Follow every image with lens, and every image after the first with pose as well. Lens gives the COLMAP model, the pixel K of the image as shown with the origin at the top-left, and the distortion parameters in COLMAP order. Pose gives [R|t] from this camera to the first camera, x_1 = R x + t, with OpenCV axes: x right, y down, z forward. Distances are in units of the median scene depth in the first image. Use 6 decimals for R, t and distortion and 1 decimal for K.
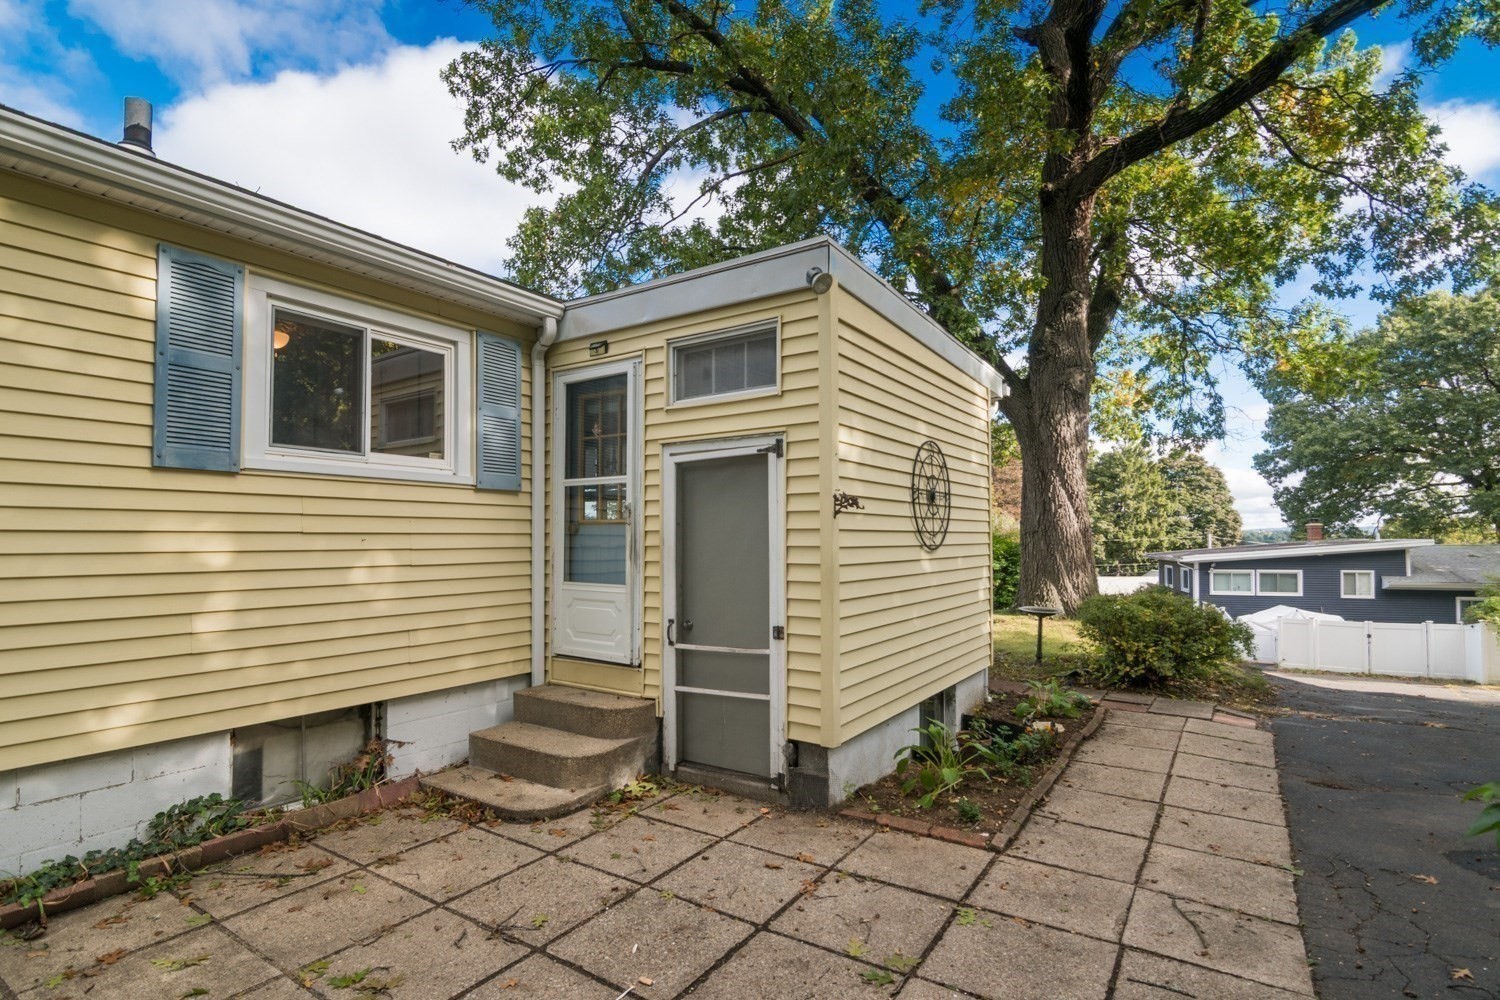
lens RADIAL K [[730.7, 0, 733.7], [0, 730.7, 521.3], [0, 0, 1]] dist [-0.011928, -0.002093]
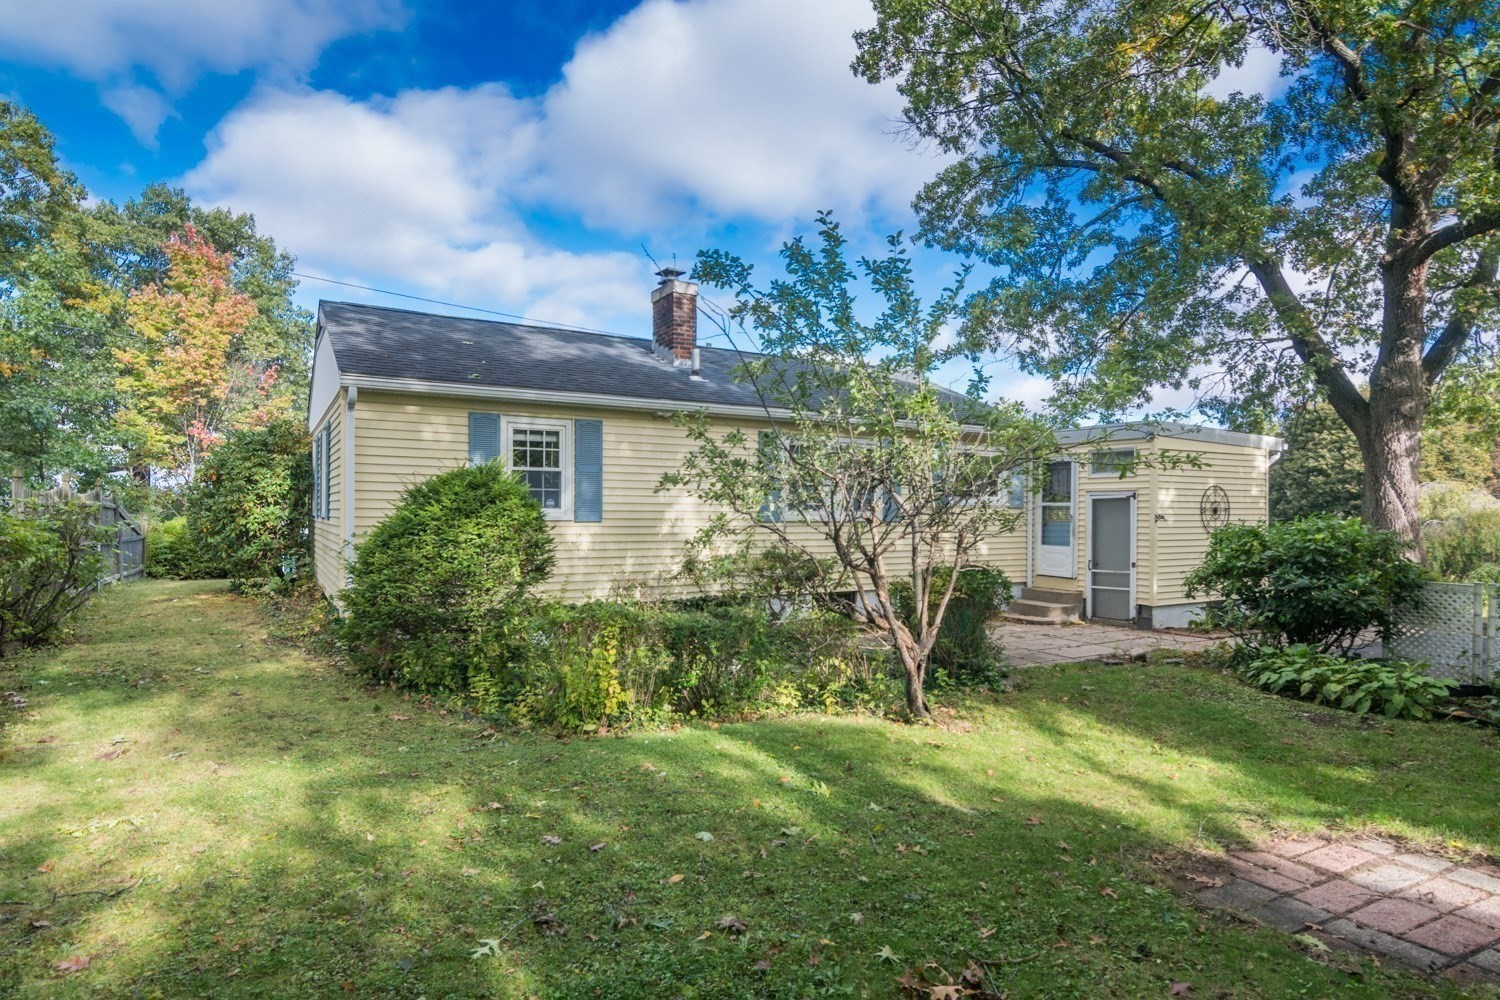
lens RADIAL K [[837.5, 0, 750.0], [0, 837.5, 500.0], [0, 0, 1]] dist [-0.021074, -0.000653]
pose [[0.905147, 0.005355, -0.425065, 0.072310], [0.000584, 0.999904, 0.013840, -0.107704], [0.425099, -0.012776, 0.905057, -1.980857]]
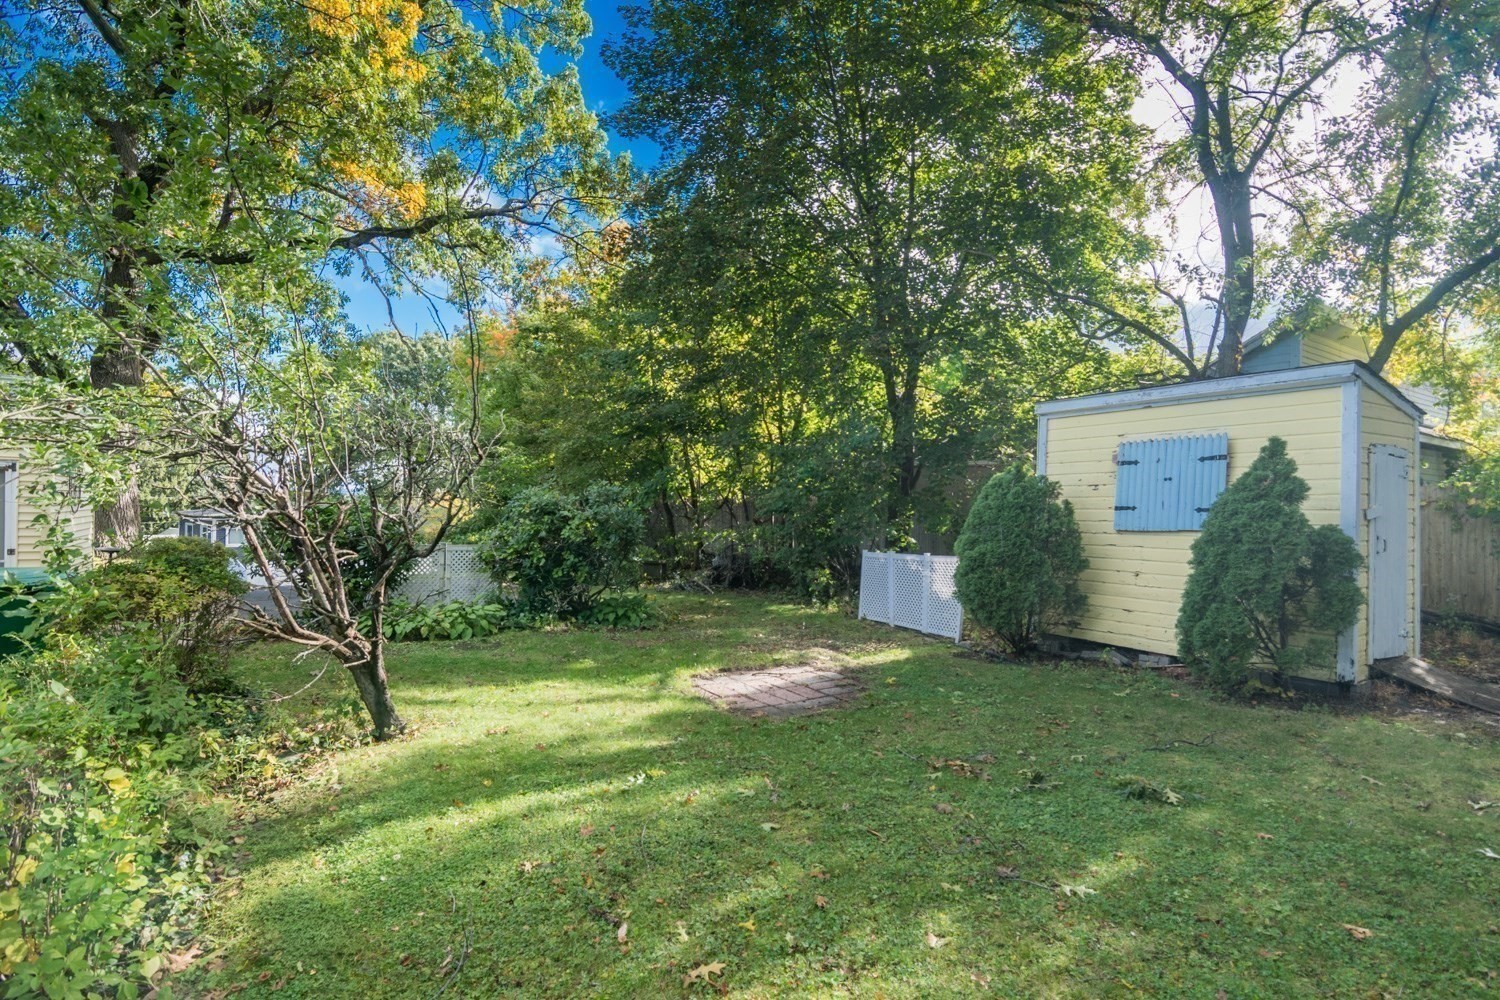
lens RADIAL K [[730.7, 0, 733.7], [0, 730.7, 521.3], [0, 0, 1]] dist [-0.011928, -0.002093]
pose [[0.376288, -0.005170, 0.926488, -0.935084], [-0.048071, 0.998529, 0.025096, -0.080201], [-0.925255, -0.053981, 0.375485, -1.501499]]
